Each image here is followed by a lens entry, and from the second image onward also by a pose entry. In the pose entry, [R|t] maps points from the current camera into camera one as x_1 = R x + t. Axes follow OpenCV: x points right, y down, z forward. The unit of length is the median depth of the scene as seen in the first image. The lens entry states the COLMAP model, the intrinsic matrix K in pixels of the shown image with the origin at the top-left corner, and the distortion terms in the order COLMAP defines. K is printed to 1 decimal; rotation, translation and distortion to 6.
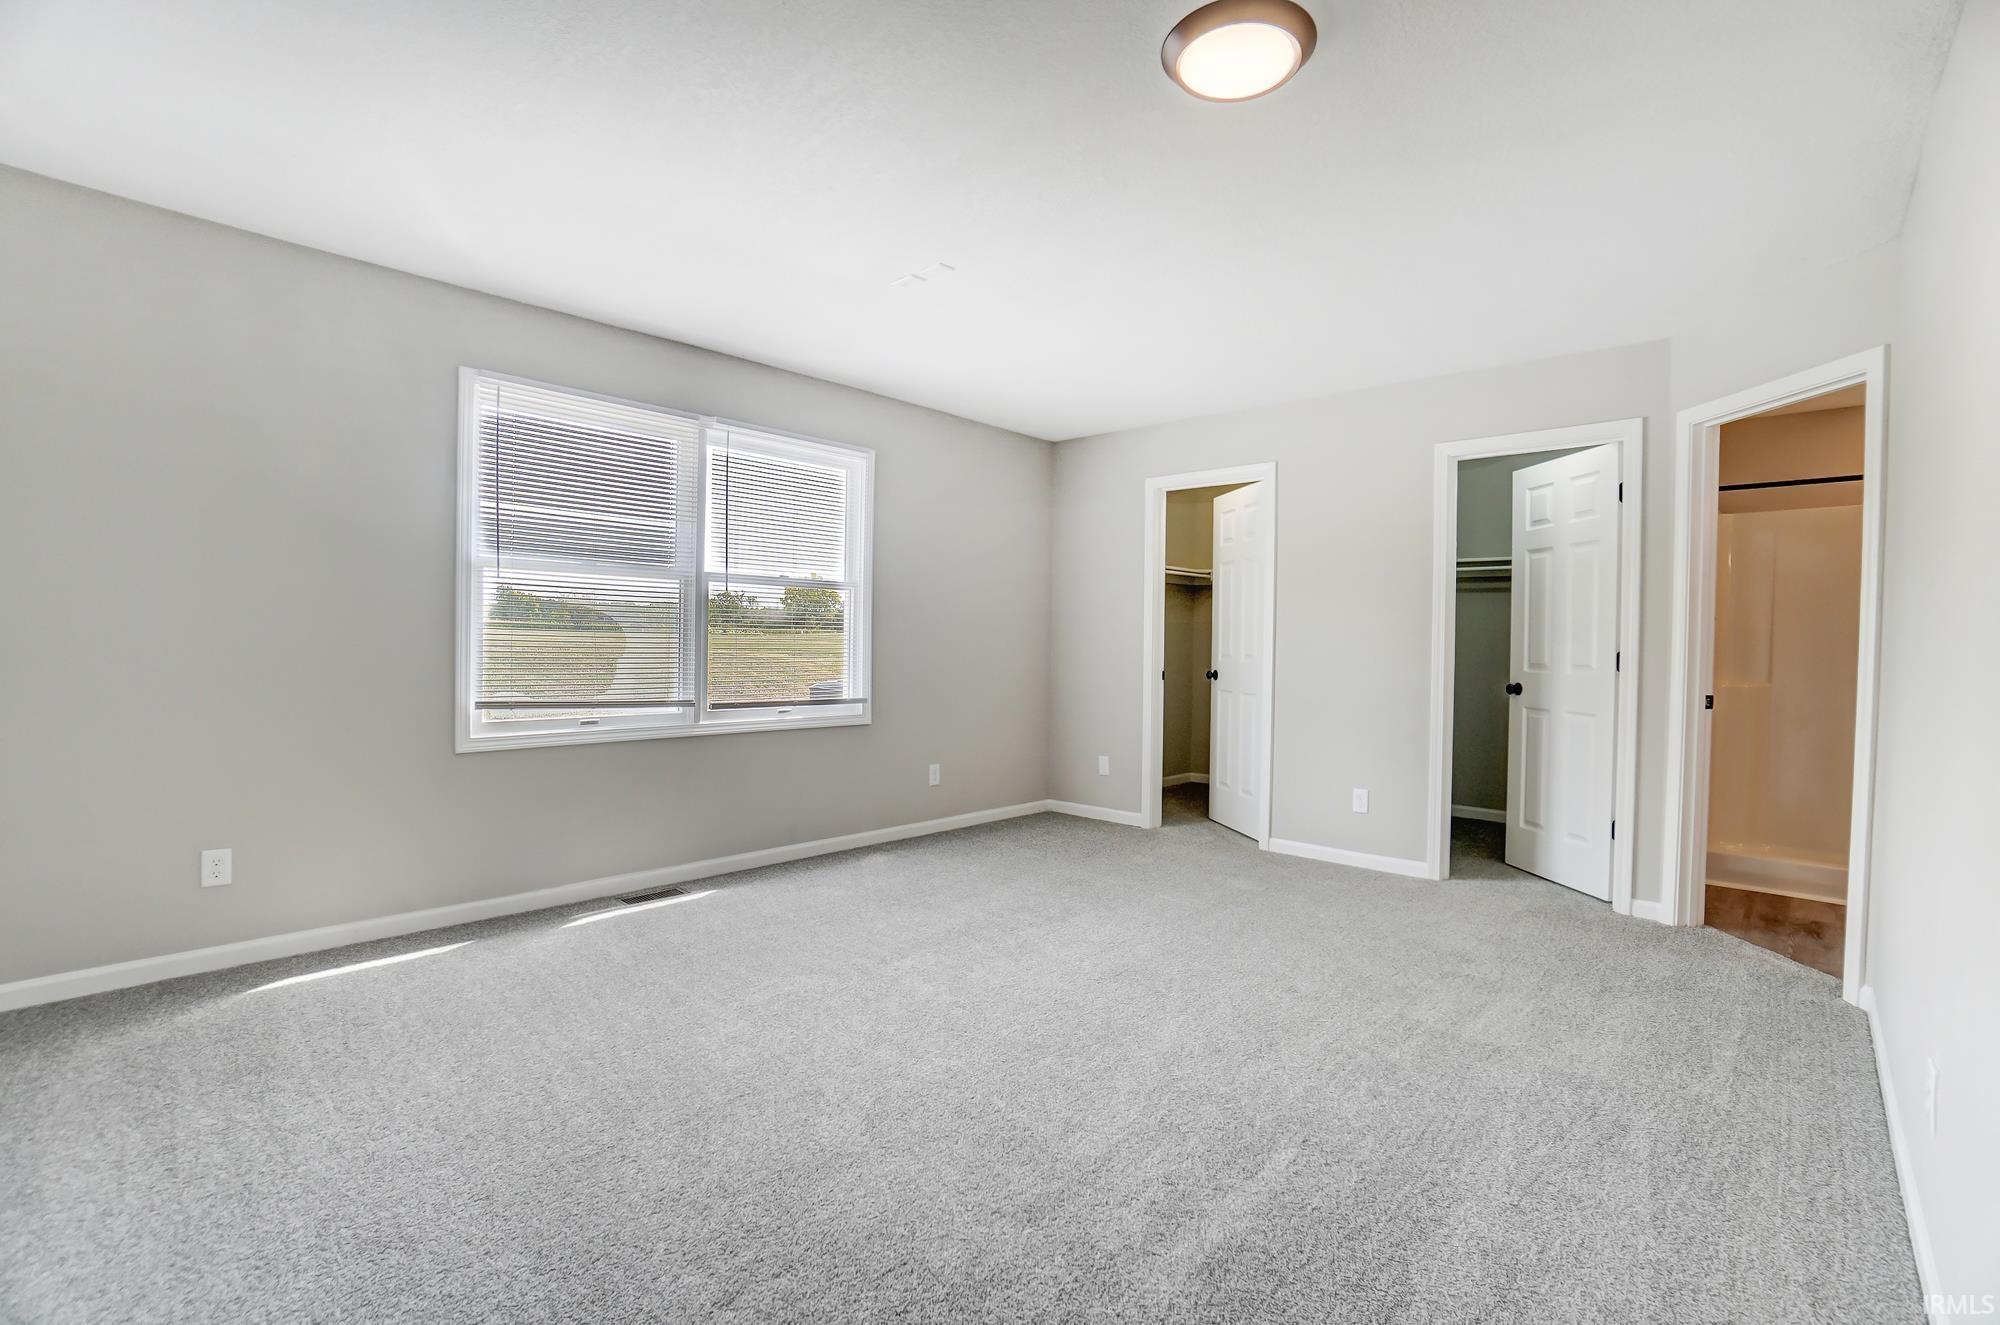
lens RADIAL K [[861.0, 0, 991.6], [0, 861.0, 649.0], [0, 0, 1]] dist [-0.027886, 0.001996]
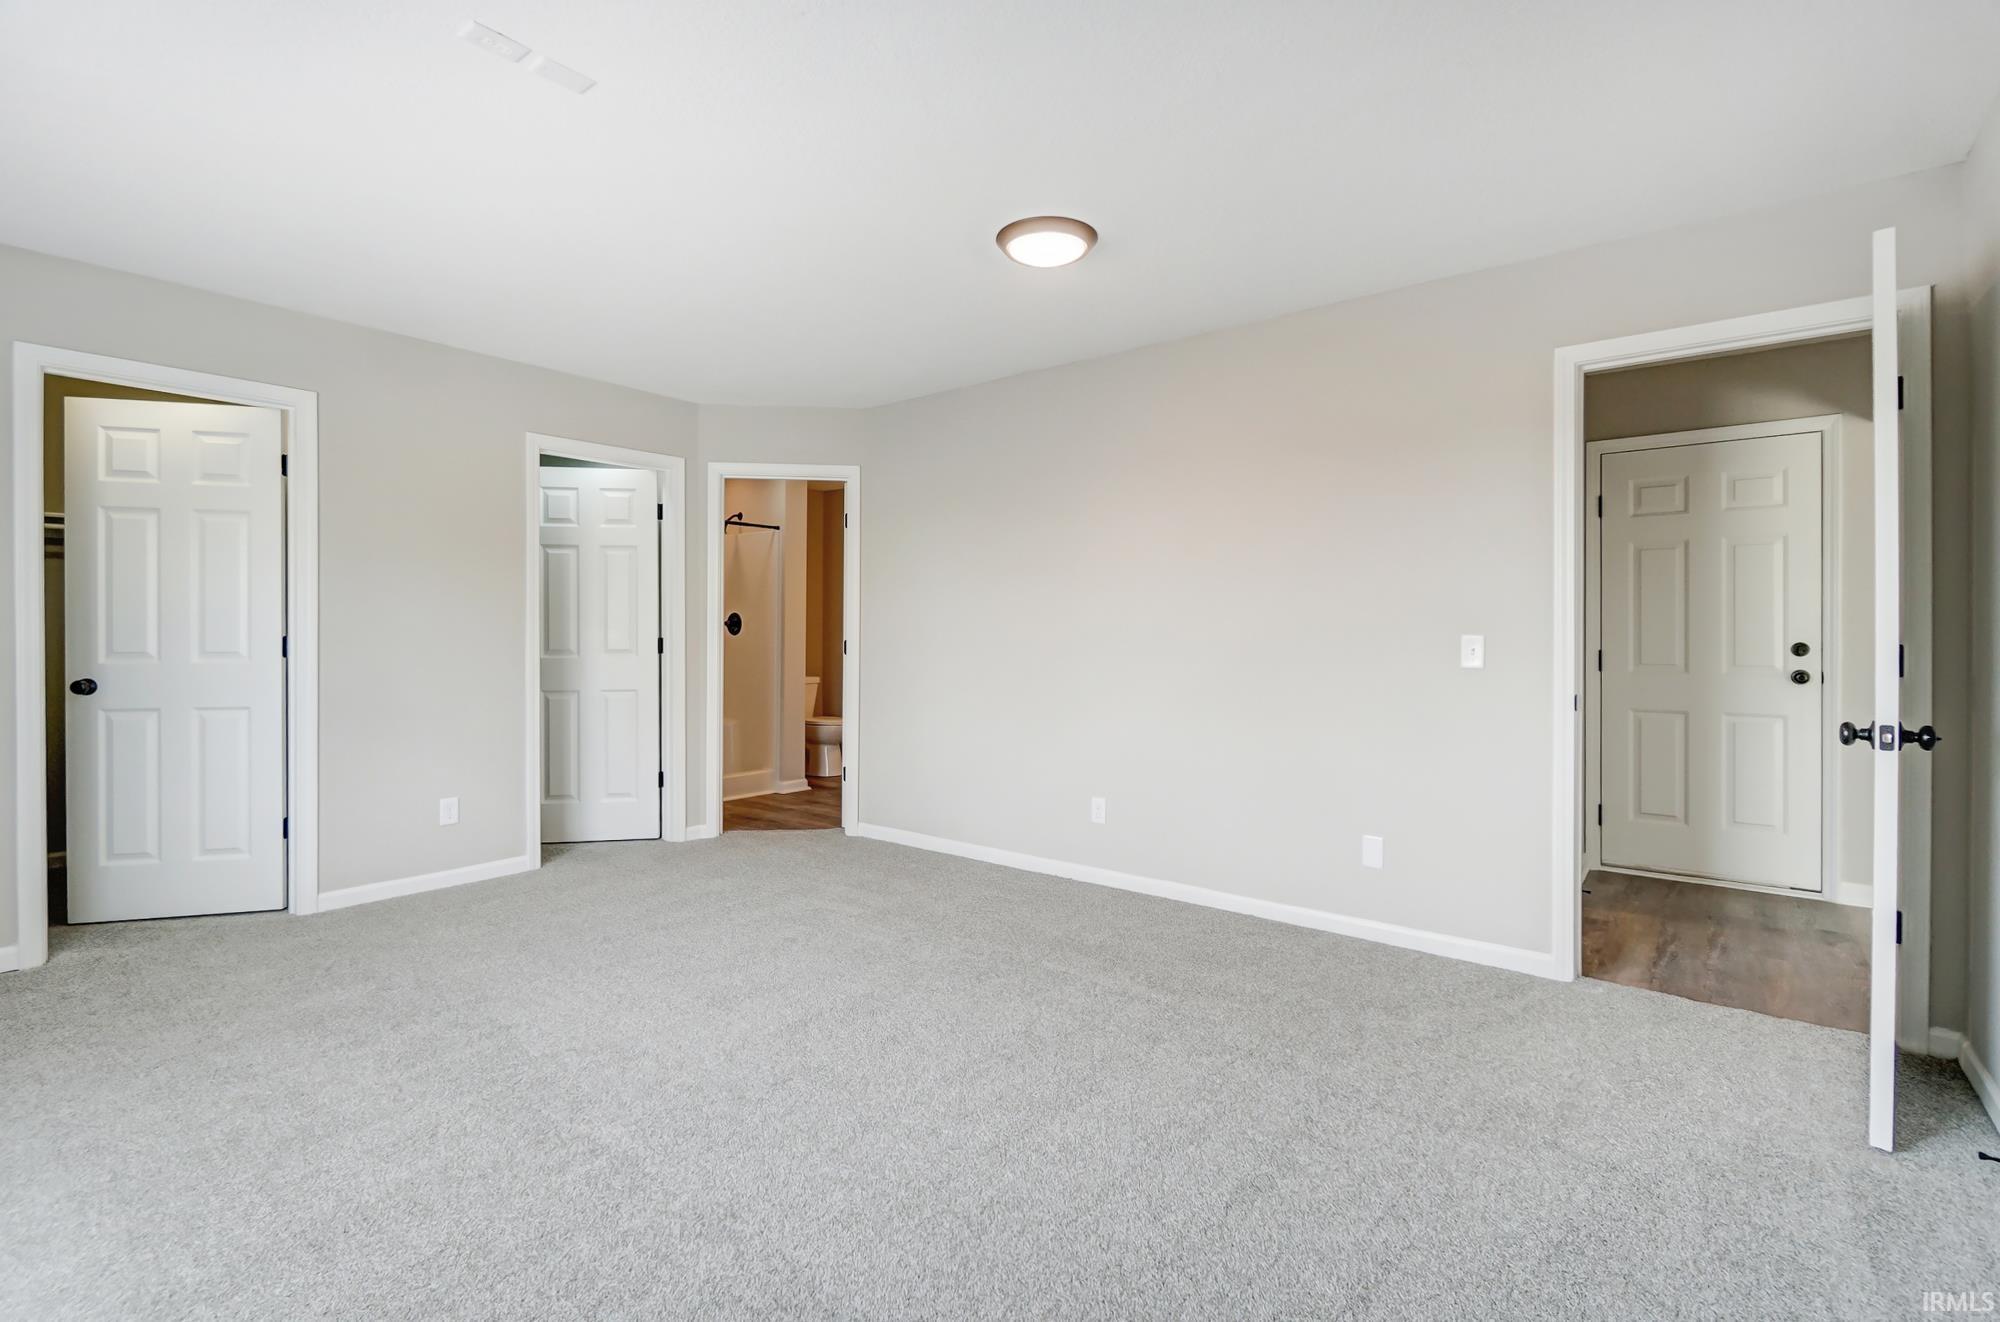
lens RADIAL K [[861.0, 0, 1040.4], [0, 861.0, 643.8], [0, 0, 1]] dist [-0.027886, 0.001996]
pose [[-0.076094, -0.025899, 0.996764, -0.607464], [0.005124, 0.999639, 0.026365, -0.019623], [-0.997088, 0.007113, -0.075934, 0.569436]]
